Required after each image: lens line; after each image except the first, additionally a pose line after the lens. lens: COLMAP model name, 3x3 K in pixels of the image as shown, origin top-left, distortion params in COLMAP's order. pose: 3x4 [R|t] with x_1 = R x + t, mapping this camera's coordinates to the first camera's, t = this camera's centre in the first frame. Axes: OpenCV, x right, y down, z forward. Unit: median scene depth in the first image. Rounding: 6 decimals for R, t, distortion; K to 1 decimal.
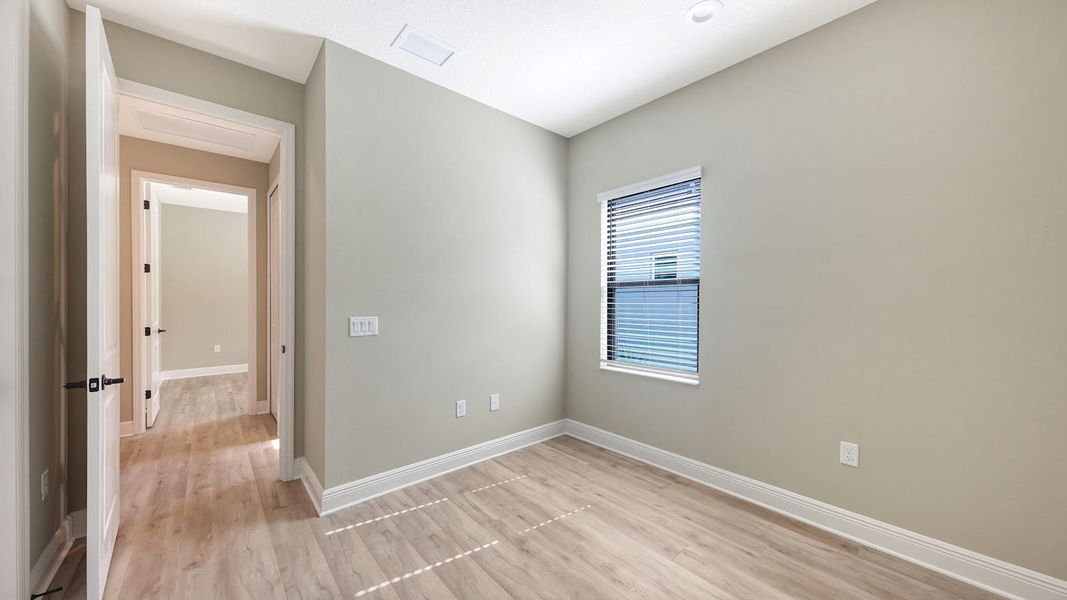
lens RADIAL K [[378.1, 0, 530.2], [0, 378.1, 300.6], [0, 0, 1]] dist [-0.000301, -0.000011]
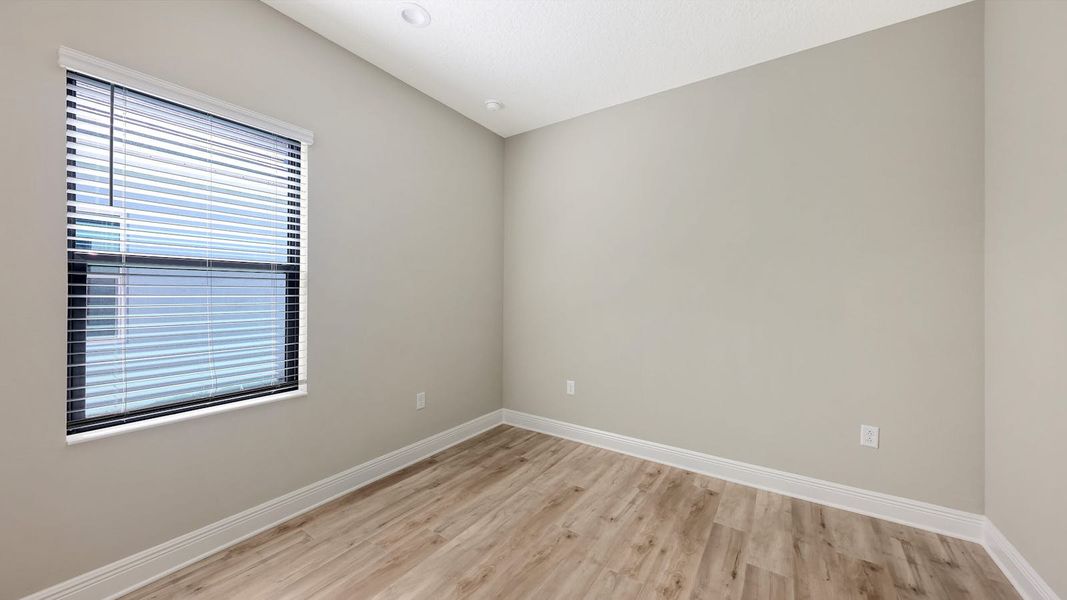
lens RADIAL K [[378.1, 0, 532.3], [0, 378.1, 292.9], [0, 0, 1]] dist [-0.000301, -0.000011]
pose [[-0.276152, 0.002896, 0.961110, -0.599867], [-0.003924, 0.999984, -0.004140, 0.003865], [-0.961106, -0.004915, -0.276136, 0.923452]]
